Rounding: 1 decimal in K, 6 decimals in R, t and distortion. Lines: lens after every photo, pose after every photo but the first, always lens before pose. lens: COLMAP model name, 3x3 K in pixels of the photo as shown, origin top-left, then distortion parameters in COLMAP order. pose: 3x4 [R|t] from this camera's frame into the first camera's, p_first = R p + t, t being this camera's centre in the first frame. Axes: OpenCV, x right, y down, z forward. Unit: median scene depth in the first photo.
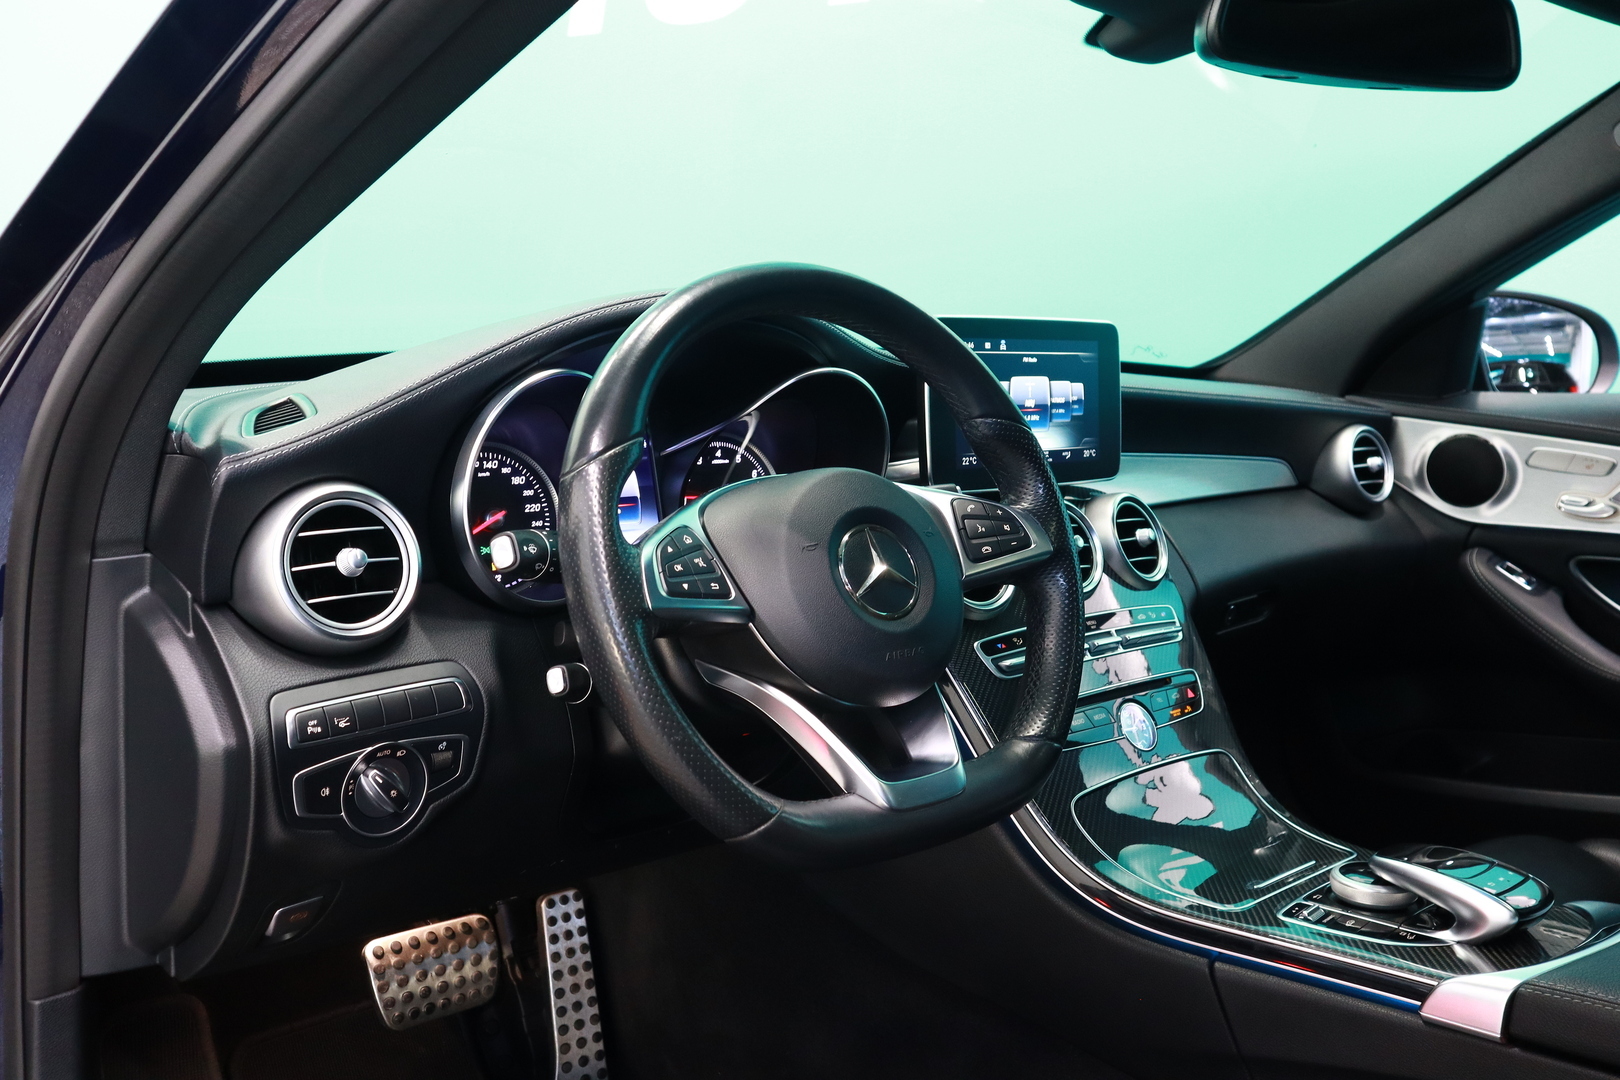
lens RADIAL K [[1399.7, 0, 816.9], [0, 1399.7, 543.6], [0, 0, 1]] dist [-0.040898, 0.007871]
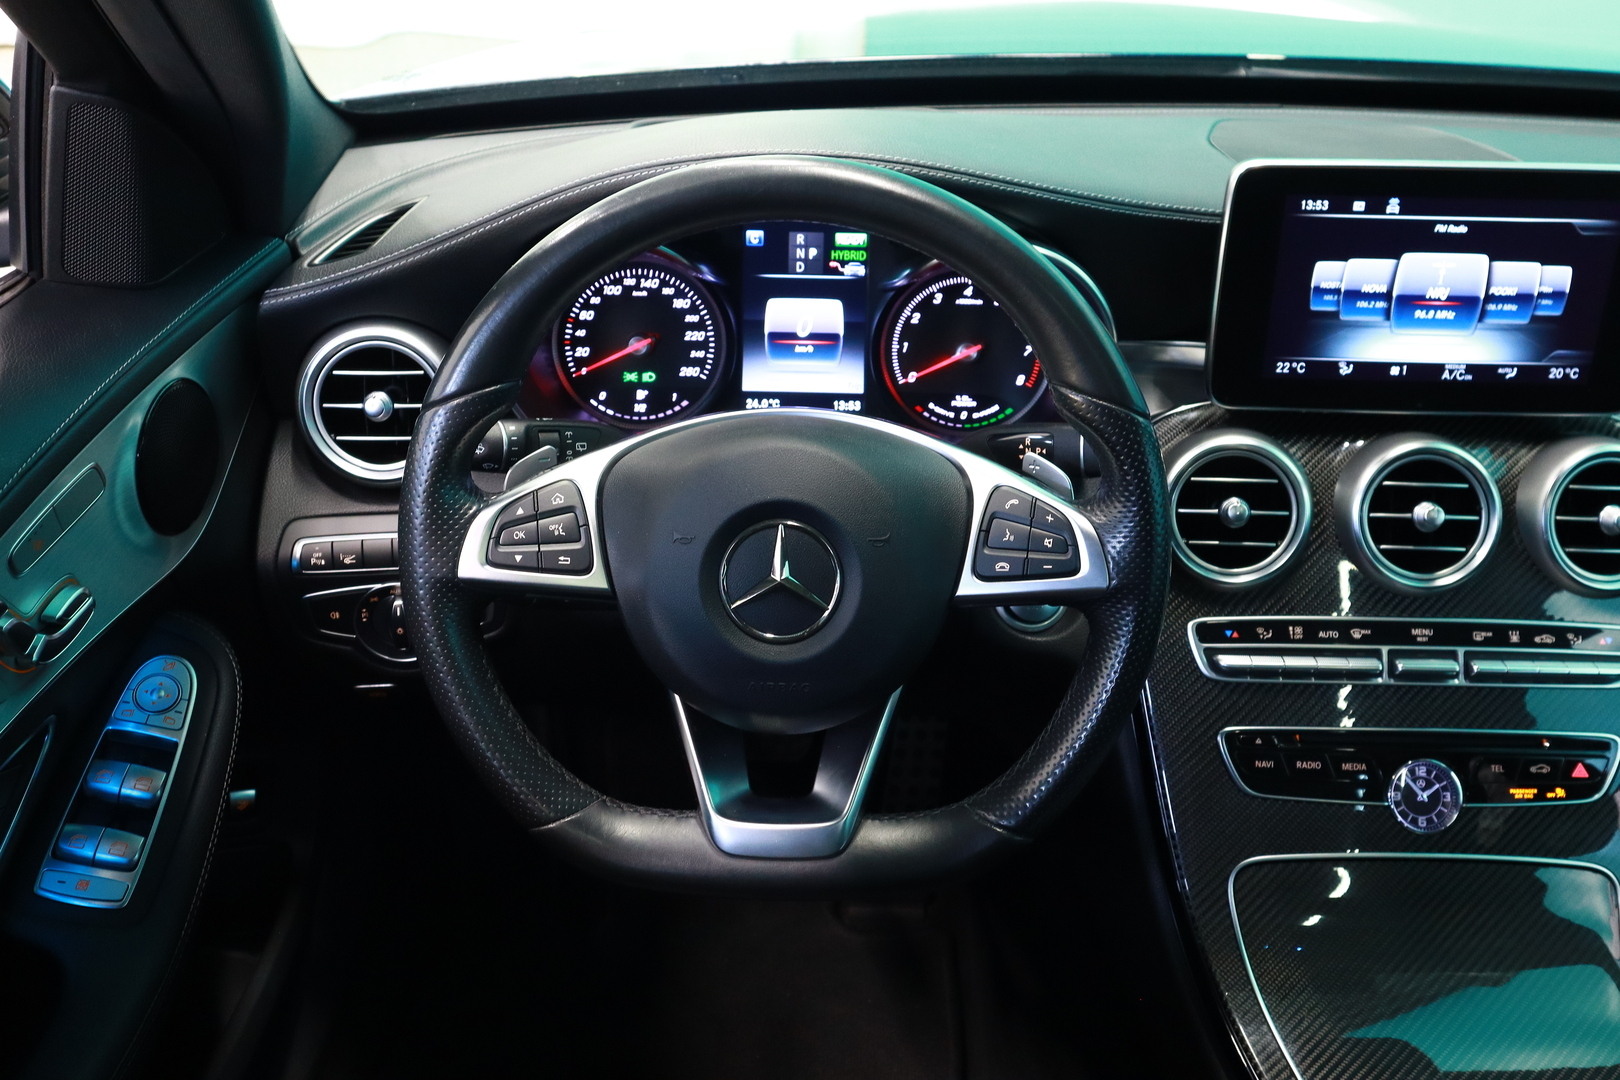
lens RADIAL K [[1678.5, 0, 797.1], [0, 1678.5, 534.8], [0, 0, 1]] dist [0.008884, 0.000000]
pose [[0.755769, 0.300798, -0.581665, 0.450004], [-0.107651, 0.933243, 0.342738, -0.250105], [0.645929, -0.196414, 0.737697, 0.204916]]
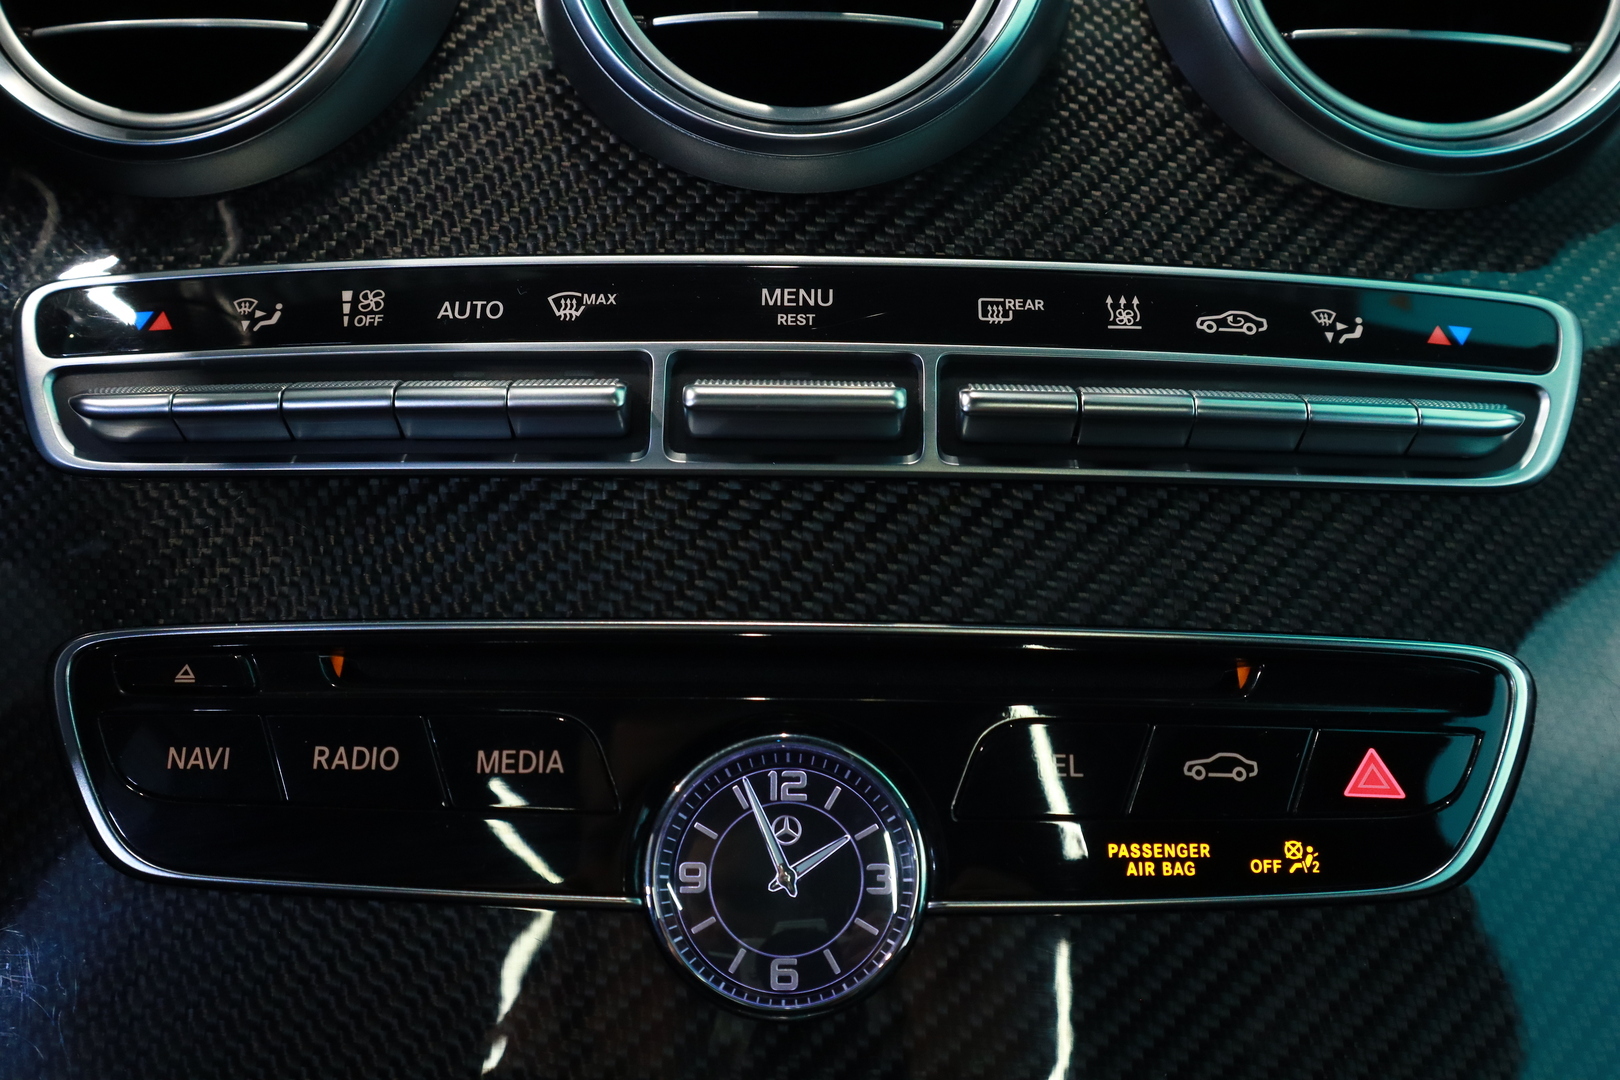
lens RADIAL K [[1808.5, 0, 808.4], [0, 1808.5, 533.4], [0, 0, 1]] dist [0.011568, 0.000000]
pose [[0.741632, 0.187383, -0.644103, 0.384530], [-0.091109, 0.979432, 0.180031, 0.044904], [0.664591, -0.074833, 0.743451, 0.842413]]
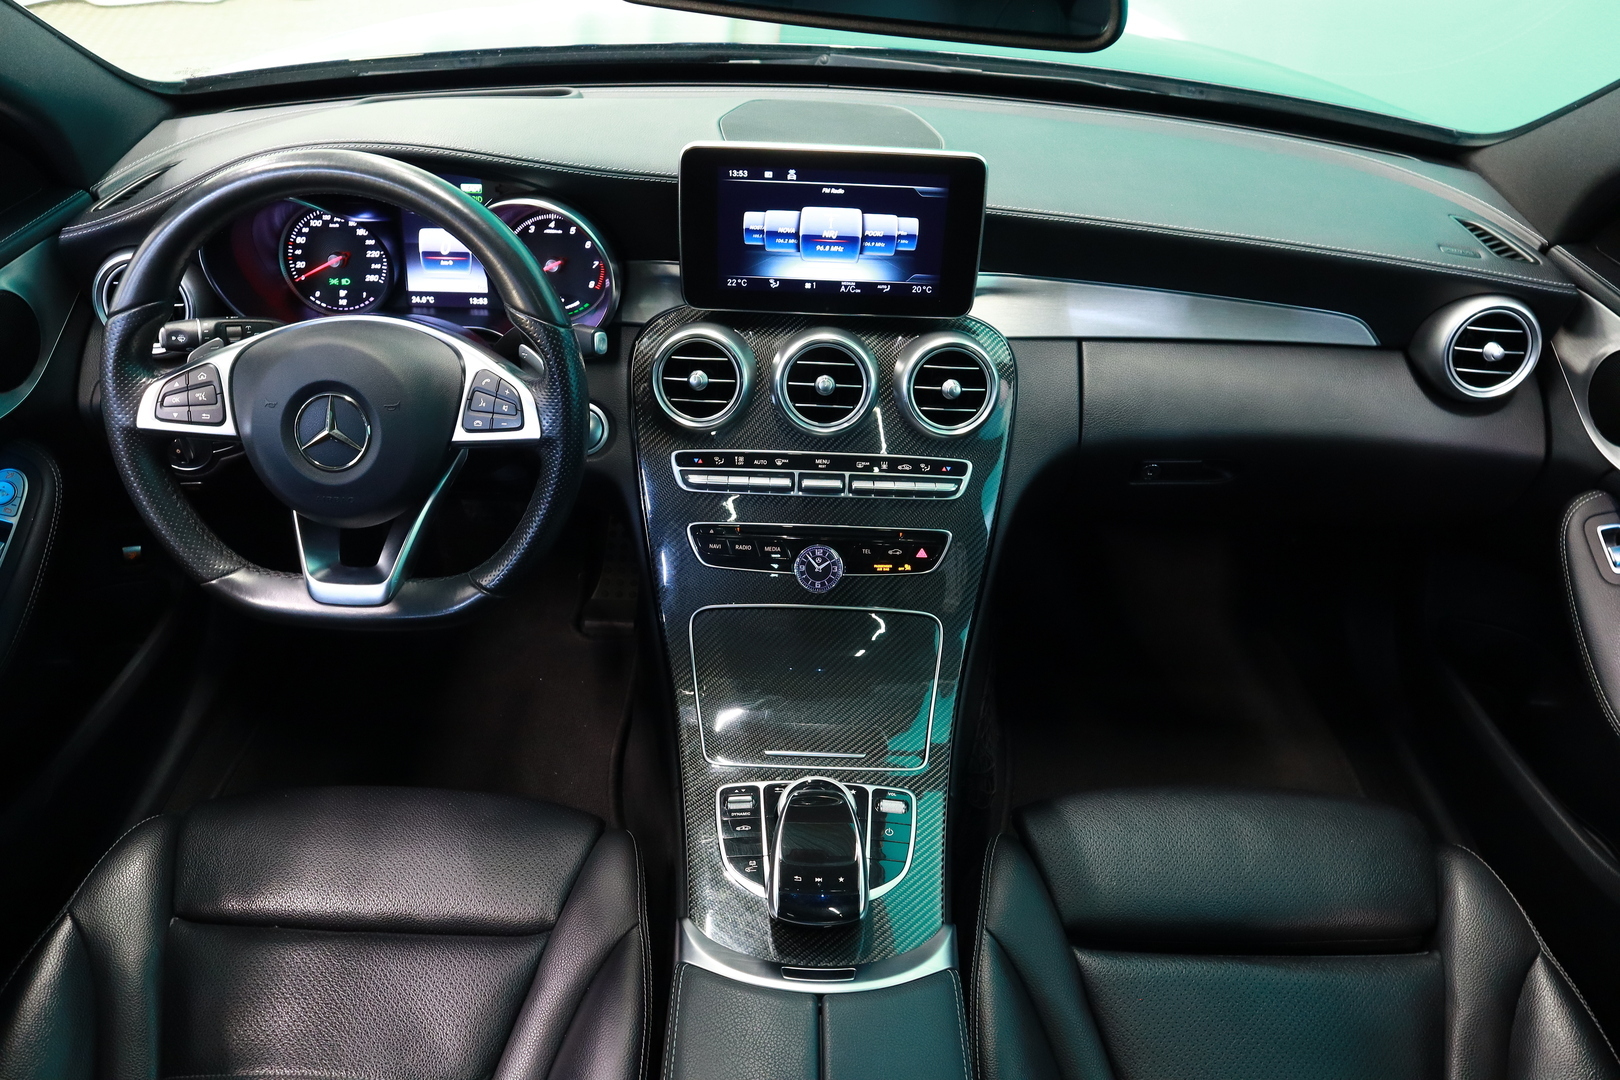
lens RADIAL K [[1178.3, 0, 802.1], [0, 1178.3, 529.8], [0, 0, 1]] dist [-0.099356, 0.076183]
pose [[0.749217, 0.399636, -0.528172, 0.699109], [-0.118394, 0.865416, 0.486866, -0.340251], [0.651657, -0.302236, 0.695698, 0.376949]]
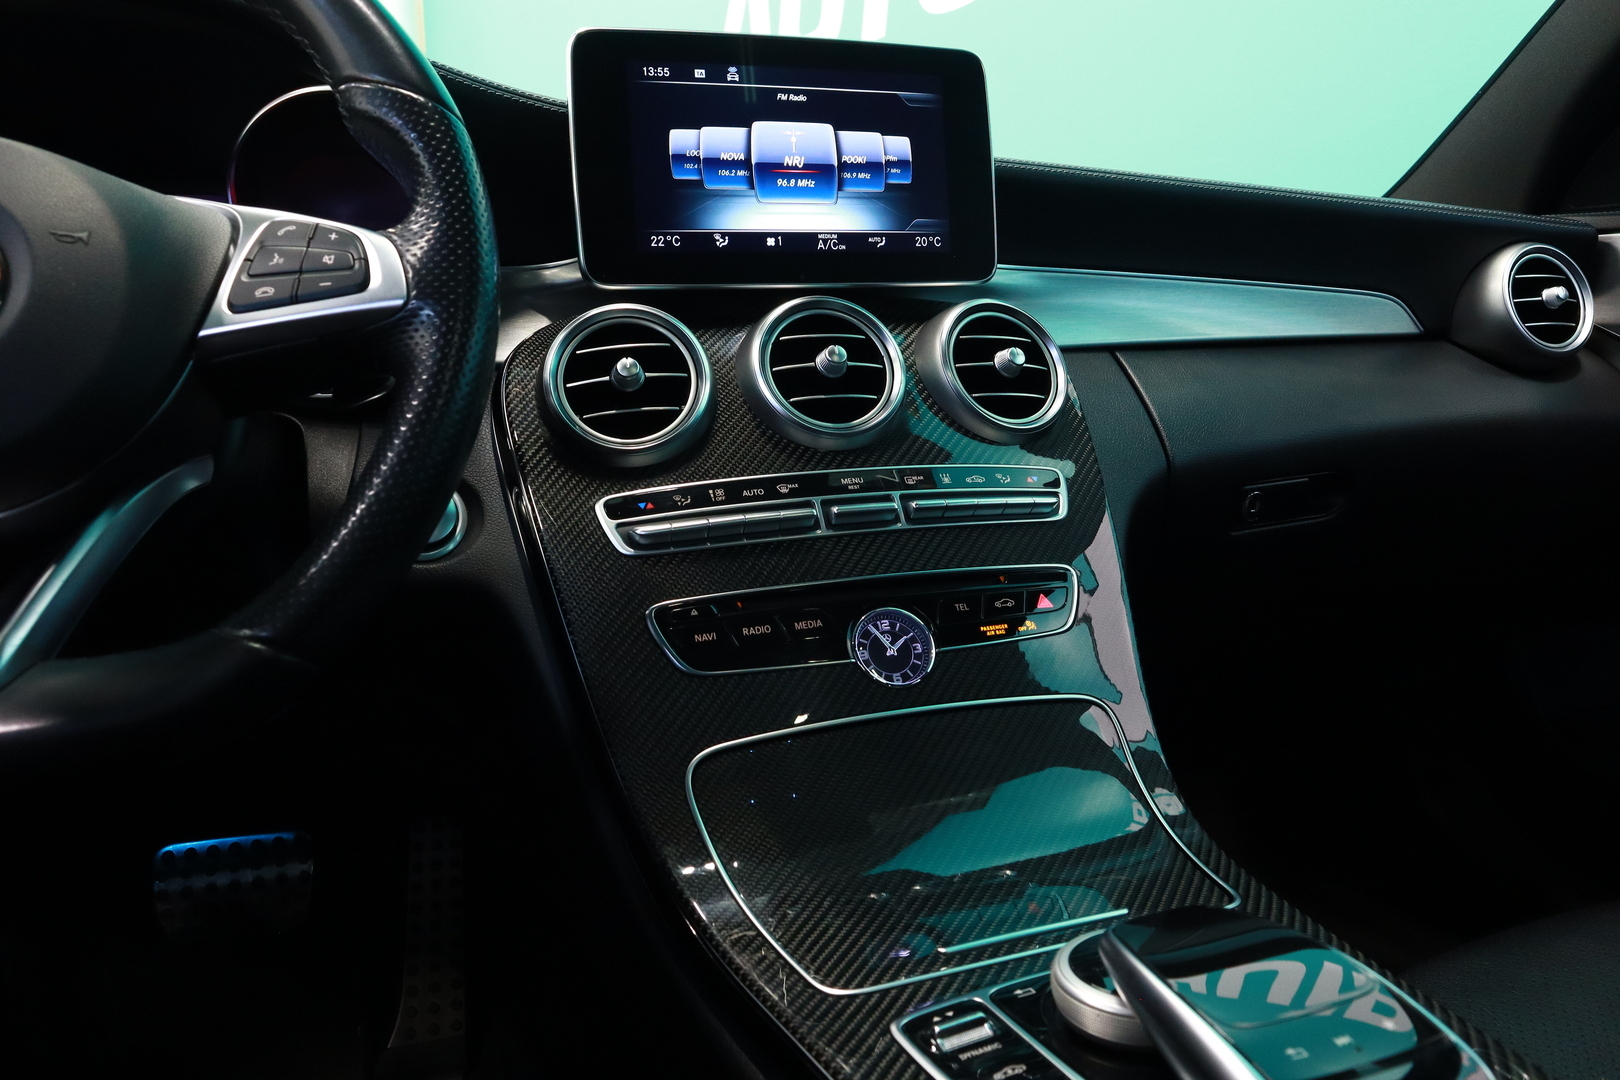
lens RADIAL K [[1133.1, 0, 820.3], [0, 1133.1, 516.2], [0, 0, 1]] dist [-0.087485, 0.018031]
pose [[0.921881, -0.008266, -0.387385, 0.396677], [-0.001856, 0.999667, -0.025749, 0.089404], [0.387469, 0.024456, 0.921558, 0.547180]]
